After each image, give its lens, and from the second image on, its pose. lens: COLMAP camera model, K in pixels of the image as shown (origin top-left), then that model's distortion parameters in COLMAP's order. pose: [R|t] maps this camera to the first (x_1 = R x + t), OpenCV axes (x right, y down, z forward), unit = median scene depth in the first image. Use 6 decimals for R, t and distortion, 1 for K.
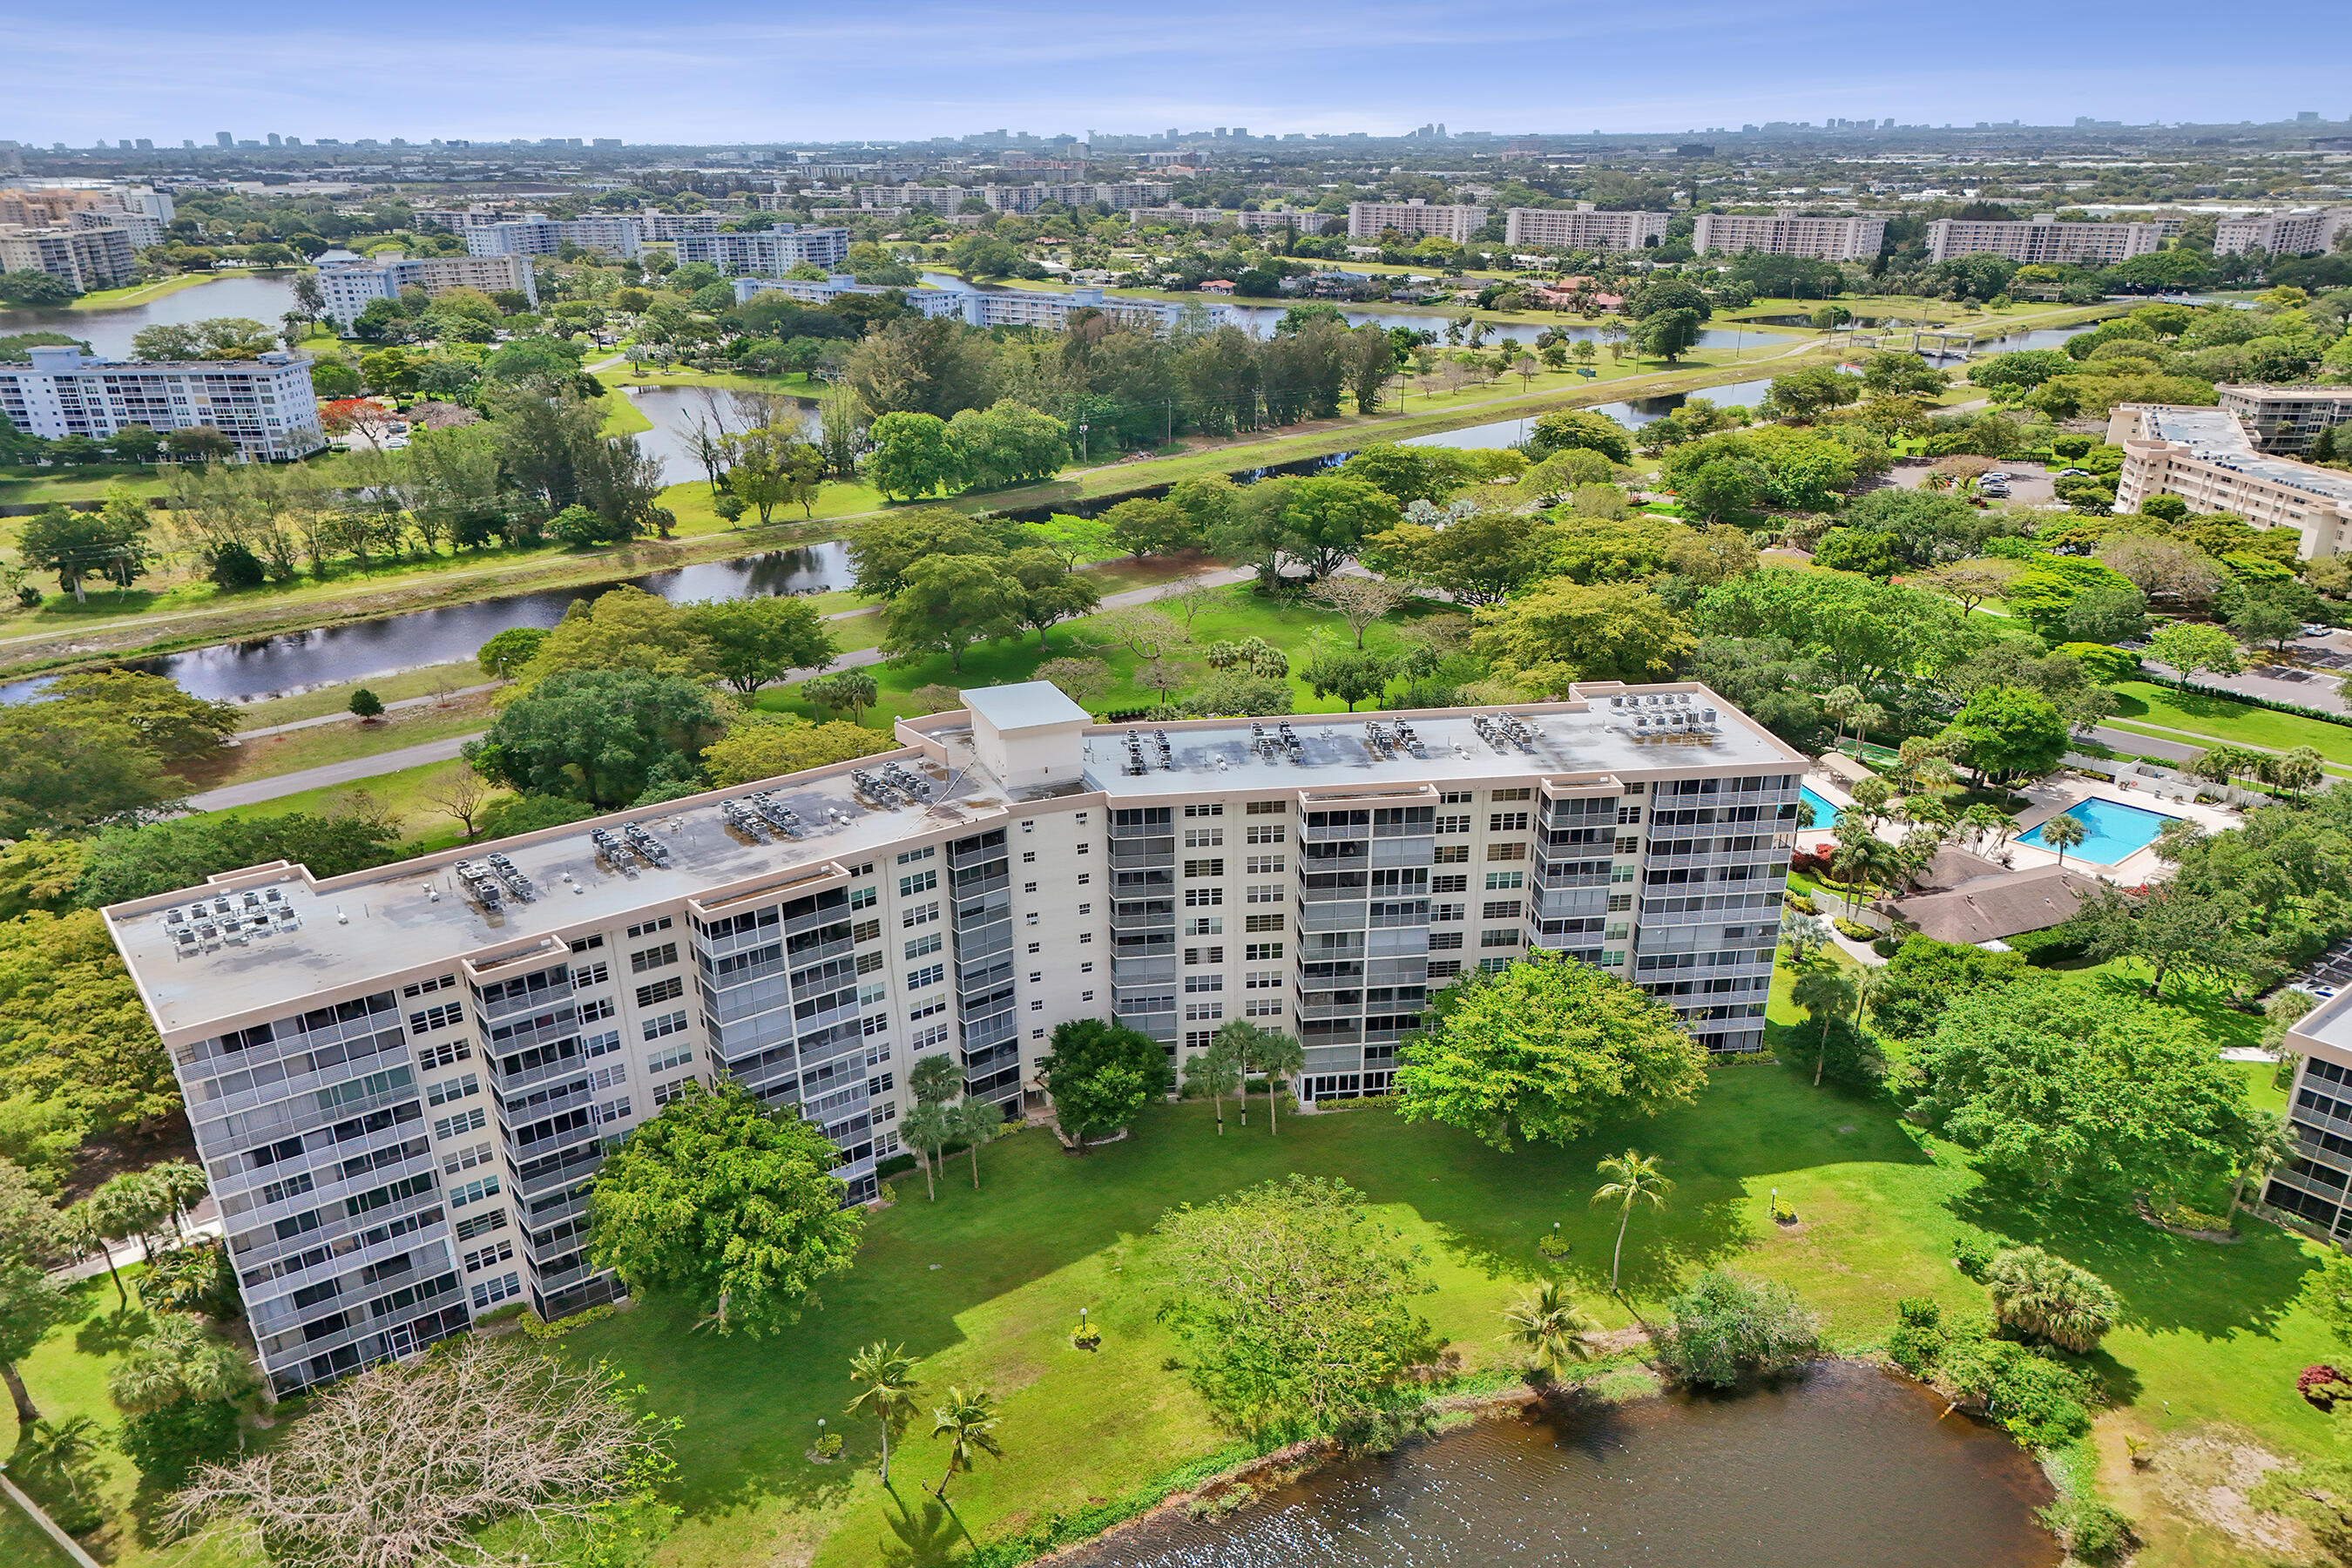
lens RADIAL K [[1686.8, 0, 1176.0], [0, 1686.8, 784.0], [0, 0, 1]] dist [0.043641, -0.044573]
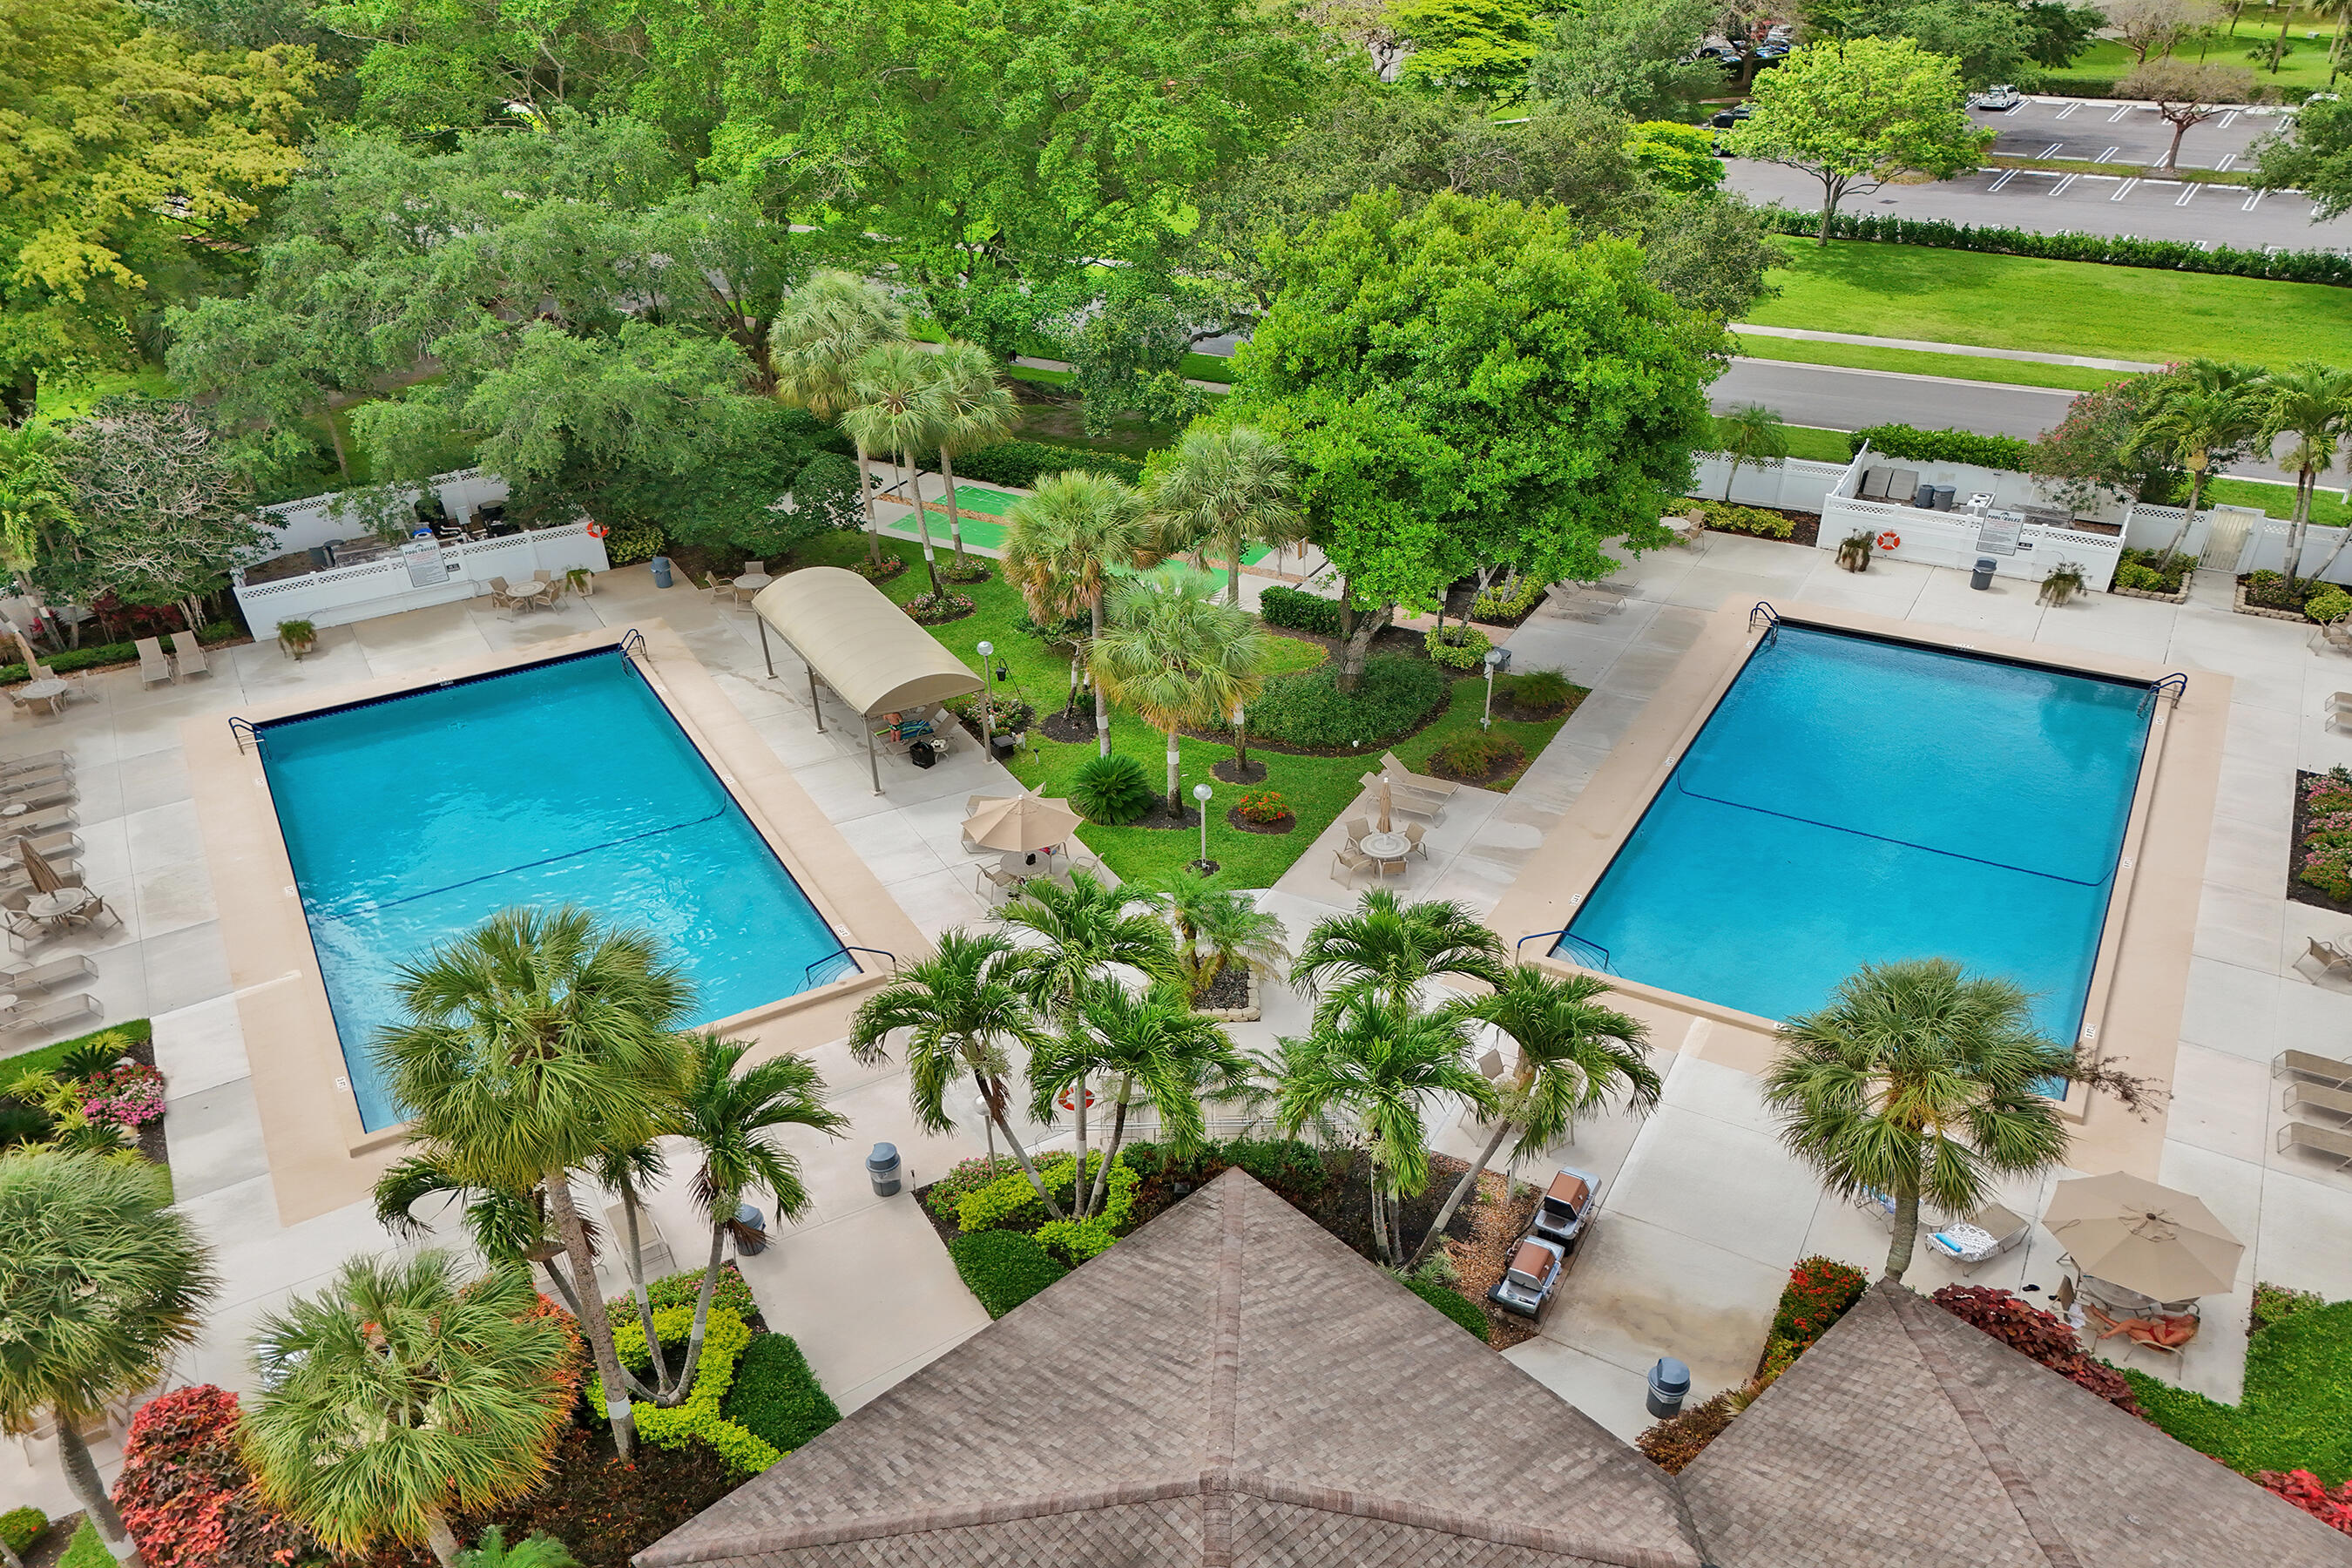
lens RADIAL K [[1686.8, 0, 1176.0], [0, 1686.8, 784.0], [0, 0, 1]] dist [0.043641, -0.044573]
pose [[0.940807, -0.176836, 0.289157, 0.379874], [0.127924, 0.975272, 0.180219, -0.026040], [-0.313876, -0.132561, 0.940165, 0.792491]]
